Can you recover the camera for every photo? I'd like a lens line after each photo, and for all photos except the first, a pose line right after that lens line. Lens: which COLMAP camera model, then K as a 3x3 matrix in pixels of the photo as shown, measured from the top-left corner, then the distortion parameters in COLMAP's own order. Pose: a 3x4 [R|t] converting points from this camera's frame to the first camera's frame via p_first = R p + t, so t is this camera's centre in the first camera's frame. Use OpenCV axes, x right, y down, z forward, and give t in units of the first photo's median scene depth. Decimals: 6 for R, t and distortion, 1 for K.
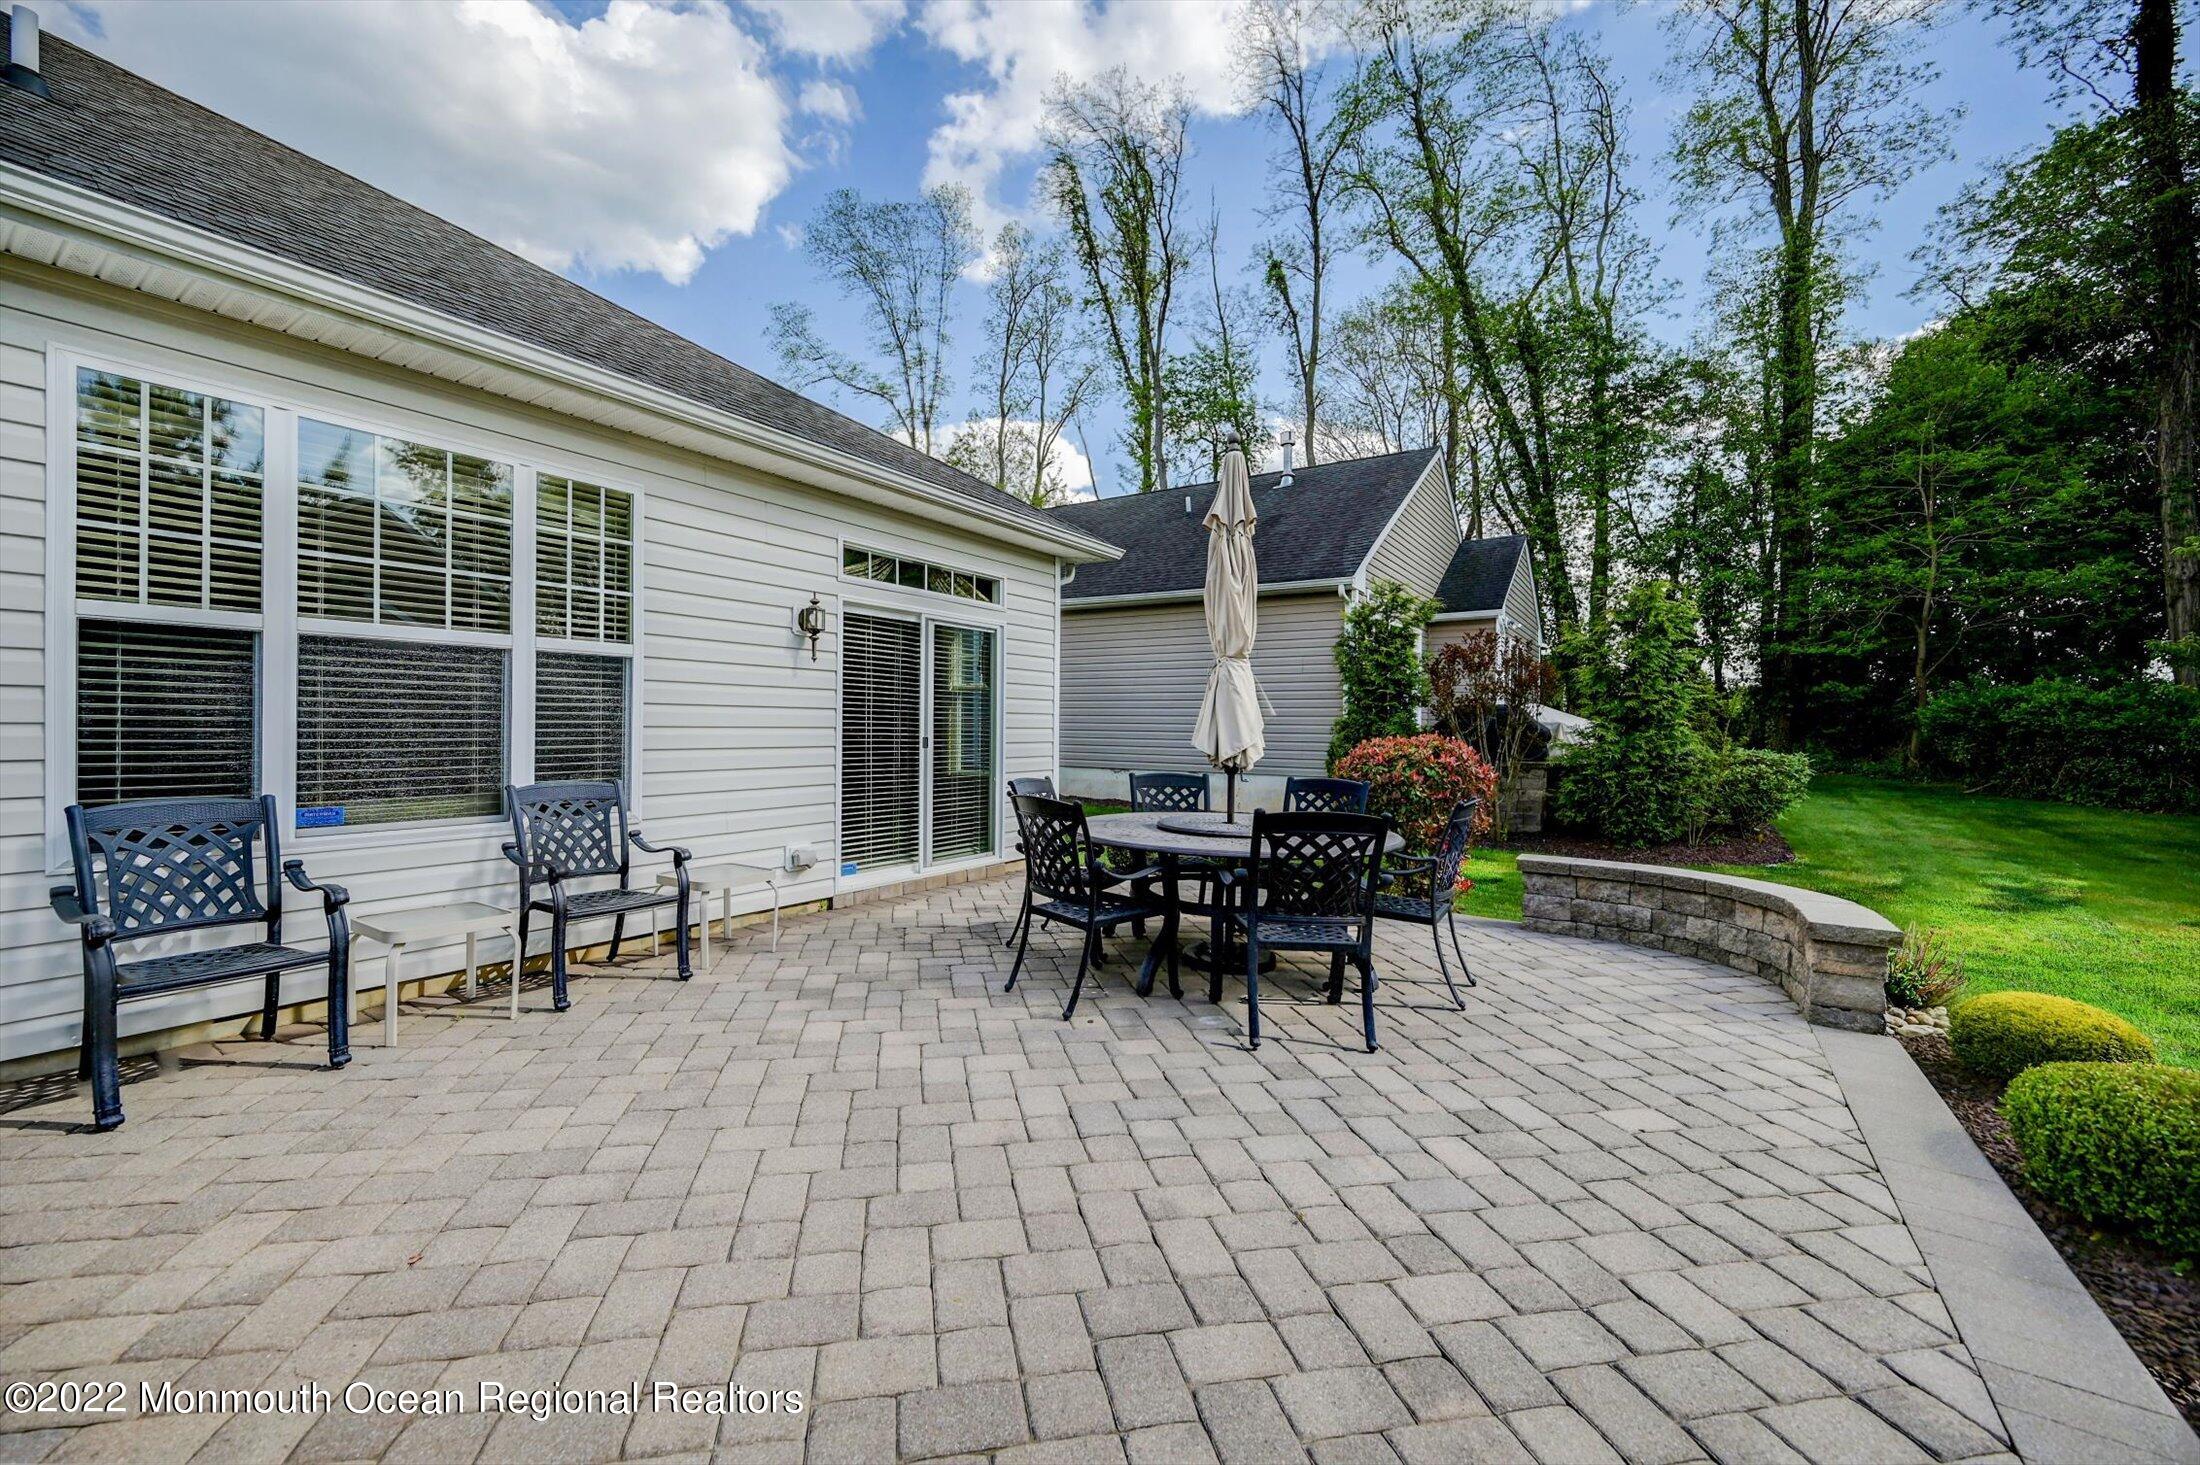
lens RADIAL K [[887.4, 0, 1090.3], [0, 887.4, 730.7], [0, 0, 1]] dist [0.001640, -0.000057]
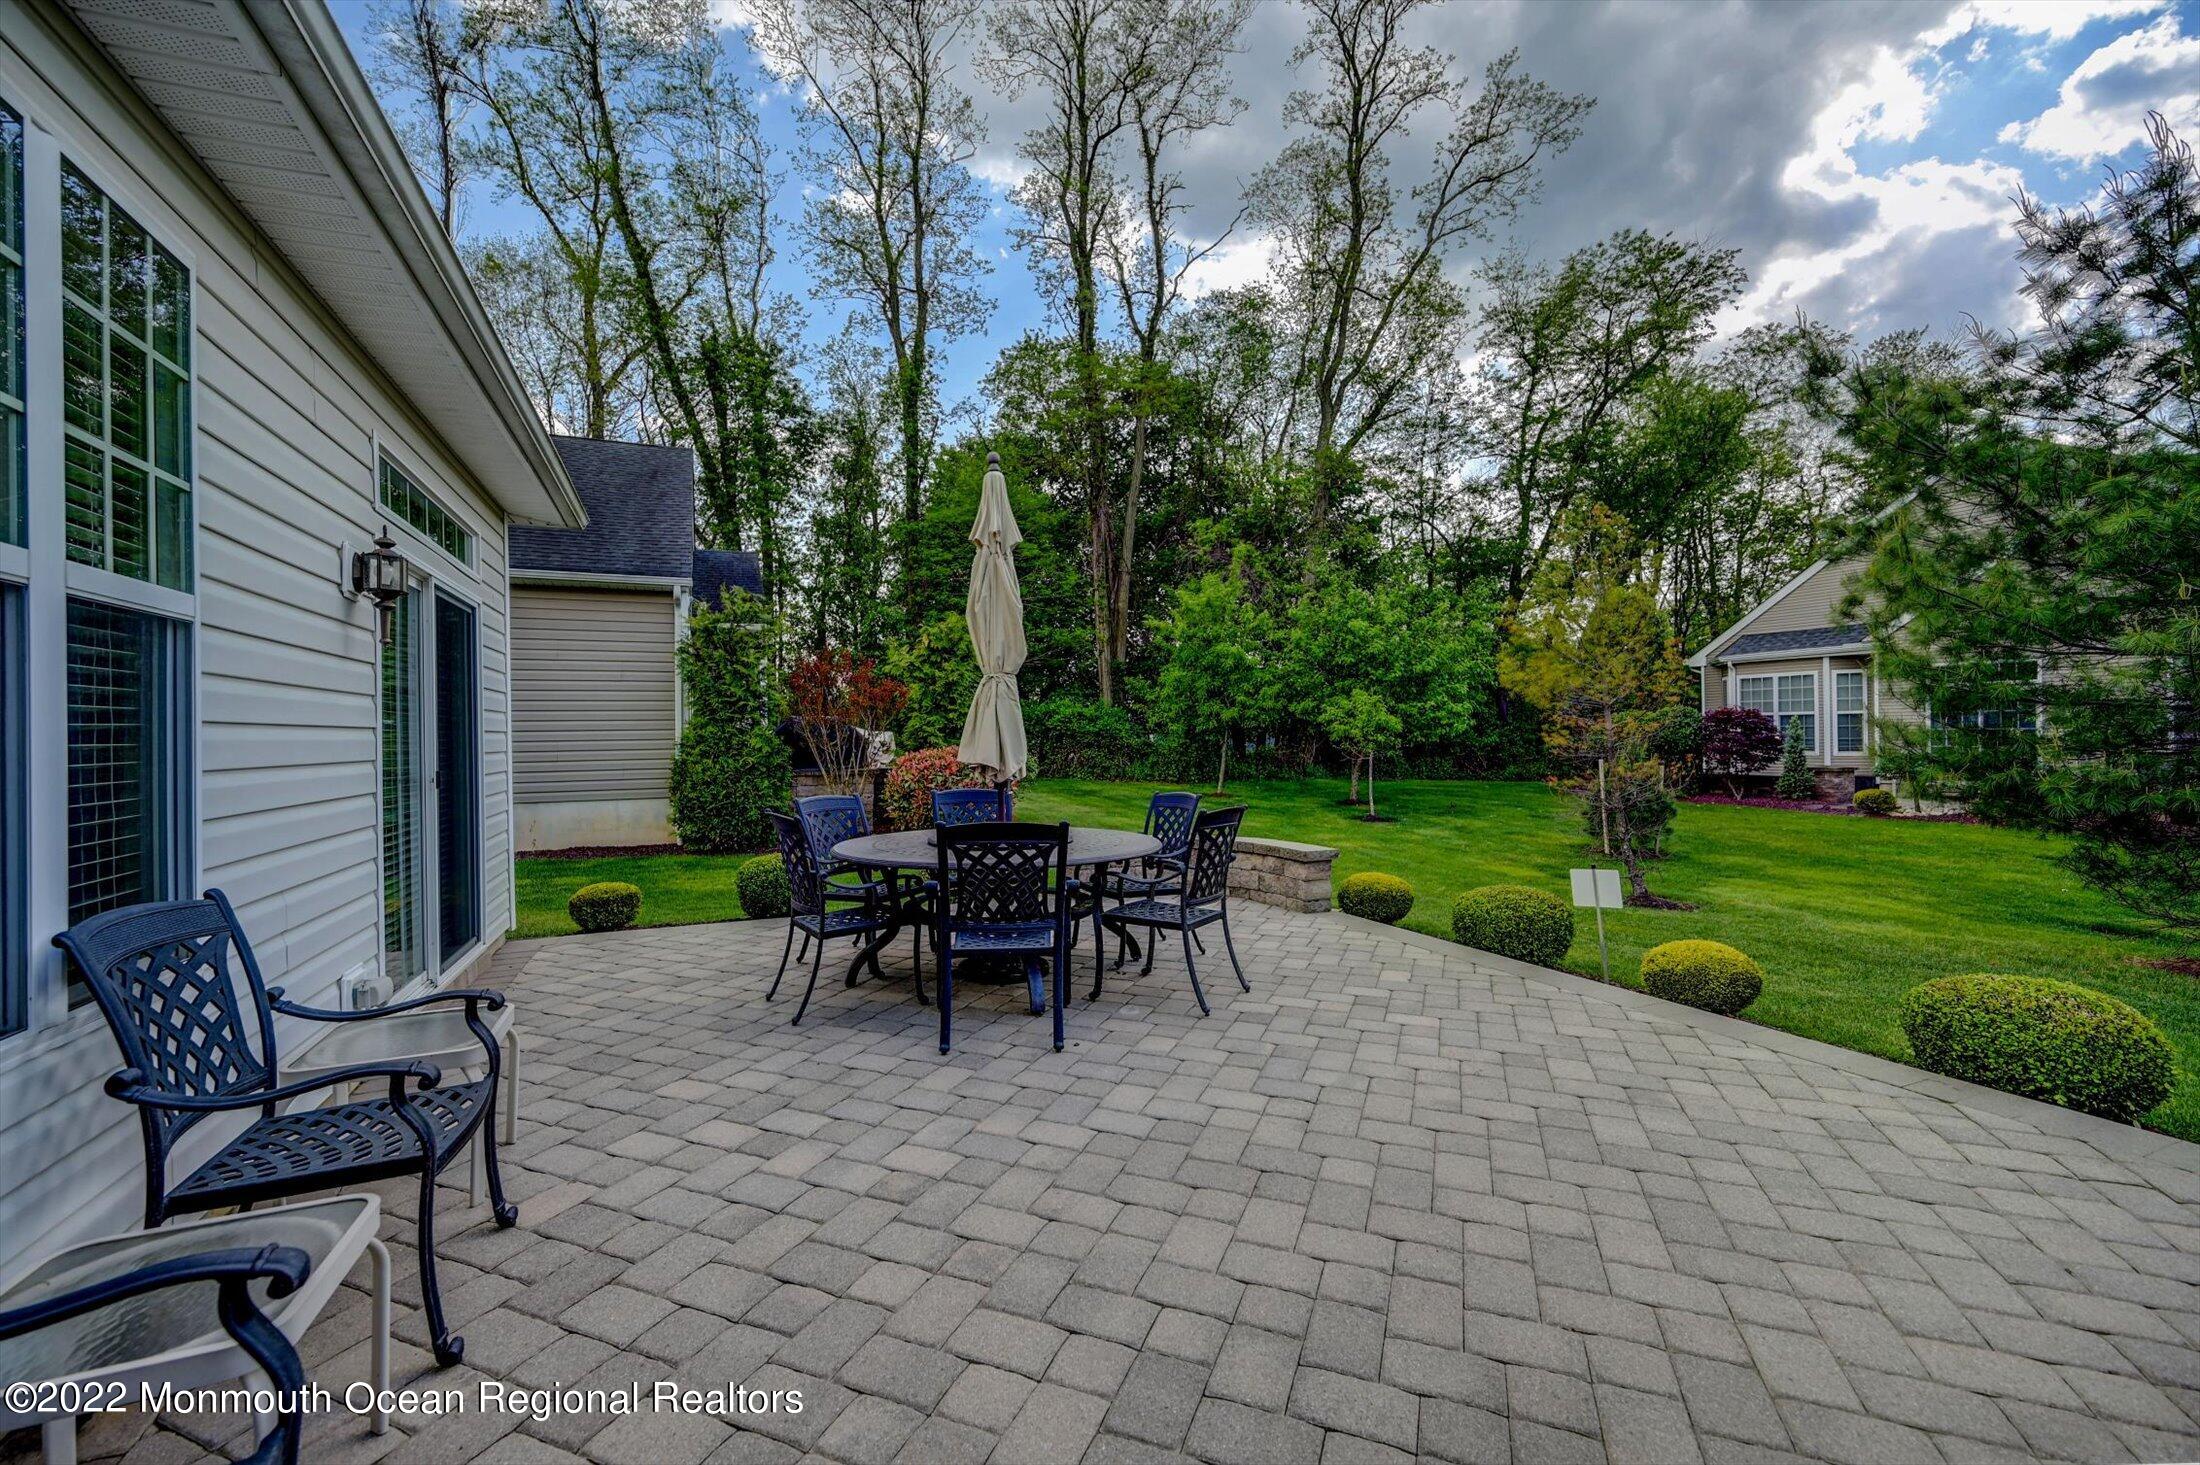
lens RADIAL K [[892.6, 0, 1104.1], [0, 892.6, 738.5], [0, 0, 1]] dist [0.000502, -0.000210]
pose [[0.542297, -0.022094, 0.839897, -0.476272], [0.024573, 0.999644, 0.010429, -0.011498], [-0.839828, 0.014983, 0.542646, 0.257751]]
